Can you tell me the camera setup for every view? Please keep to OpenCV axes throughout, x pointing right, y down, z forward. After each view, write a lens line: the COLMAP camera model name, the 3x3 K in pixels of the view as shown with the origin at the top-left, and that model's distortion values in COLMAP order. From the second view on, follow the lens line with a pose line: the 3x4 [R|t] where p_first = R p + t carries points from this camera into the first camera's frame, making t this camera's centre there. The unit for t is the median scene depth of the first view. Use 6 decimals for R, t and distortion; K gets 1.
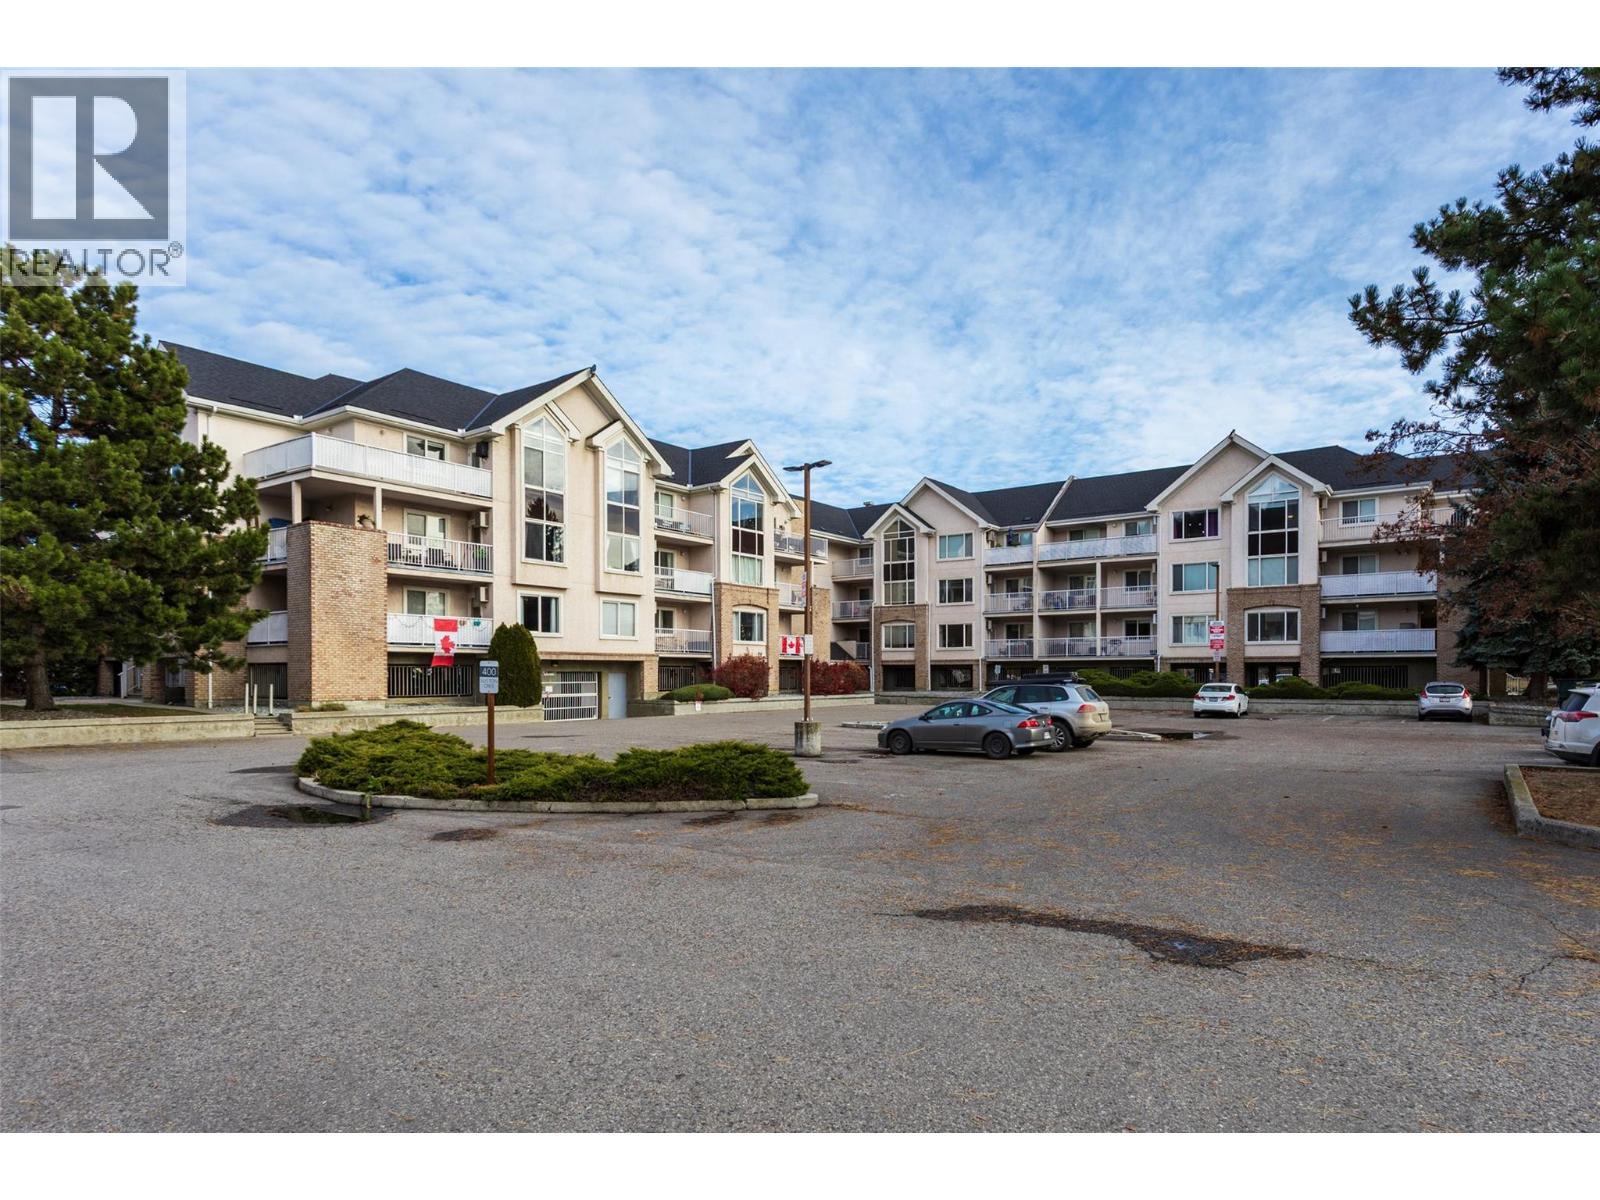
lens RADIAL K [[779.8, 0, 789.7], [0, 779.8, 582.5], [0, 0, 1]] dist [0.001614, 0.000243]
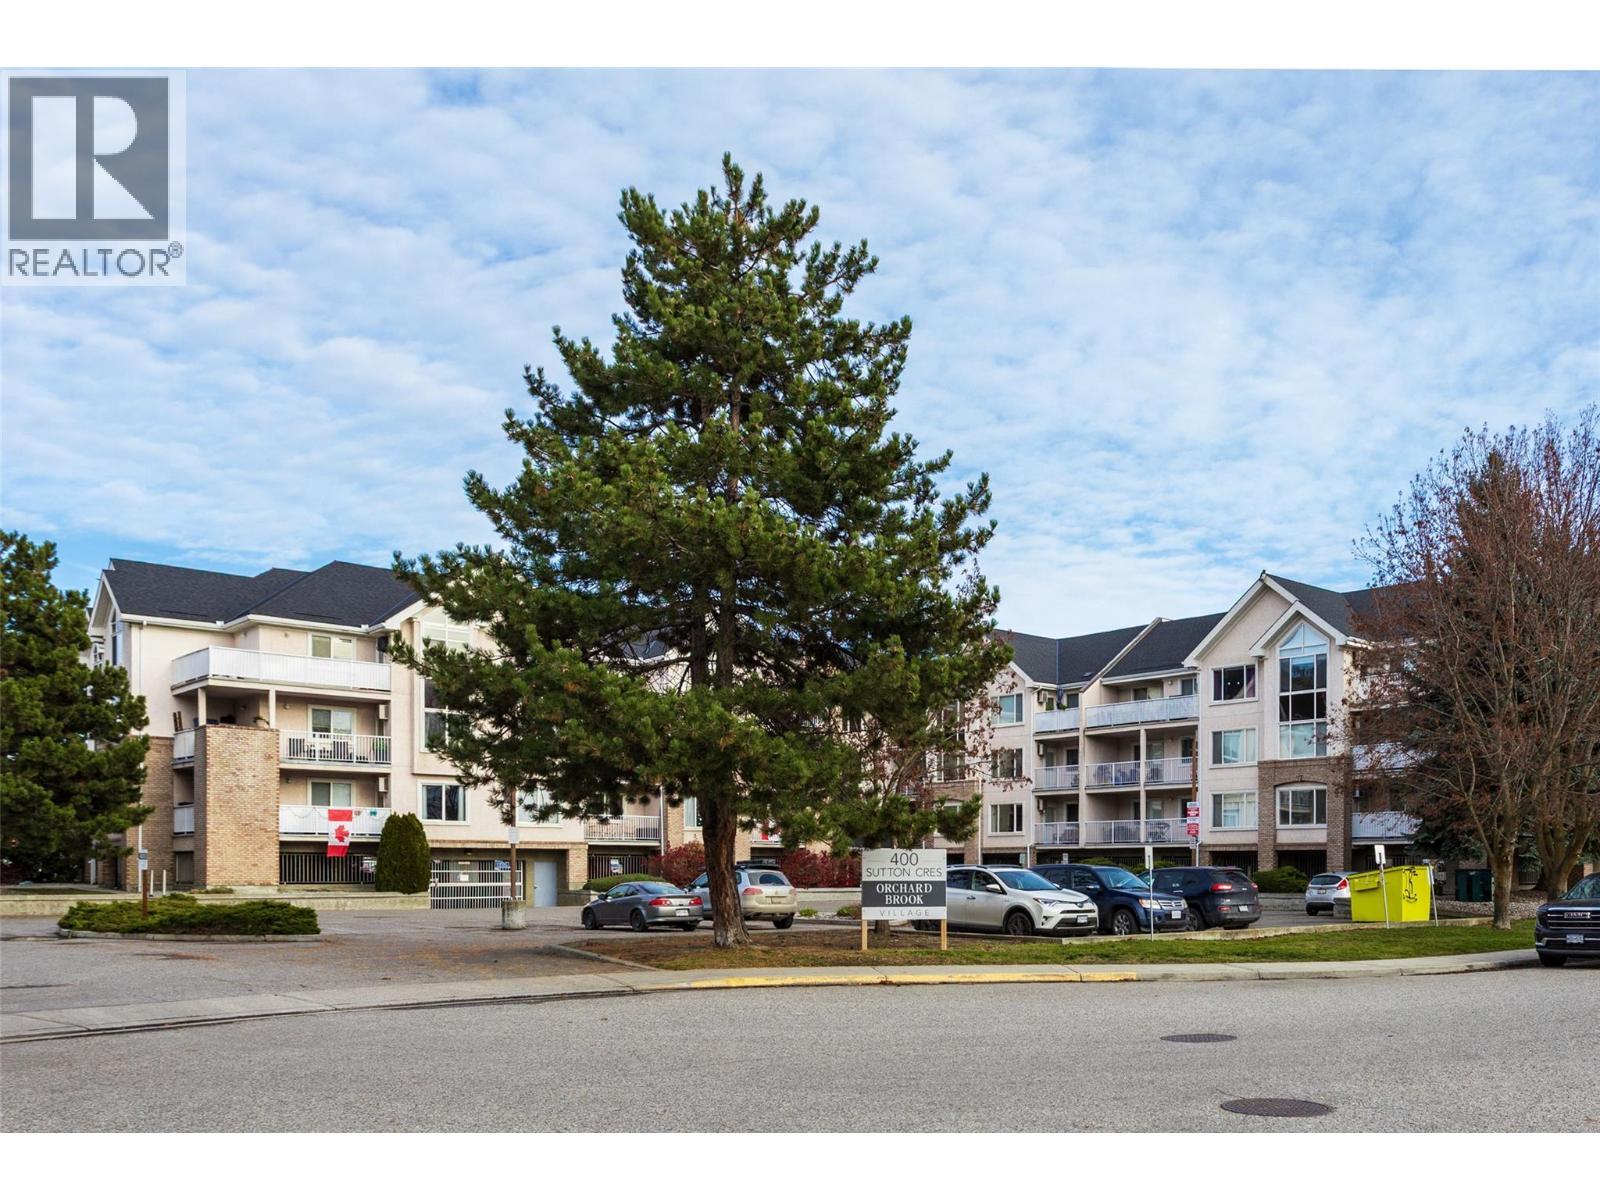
lens RADIAL K [[1045.7, 0, 800.4], [0, 1045.7, 712.9], [0, 0, 1]] dist [-0.001416, -0.001296]
pose [[0.983806, -0.023880, -0.177641, 0.391526], [0.018792, 0.999365, -0.030269, -0.026859], [0.178251, 0.026441, 0.983630, -0.260339]]
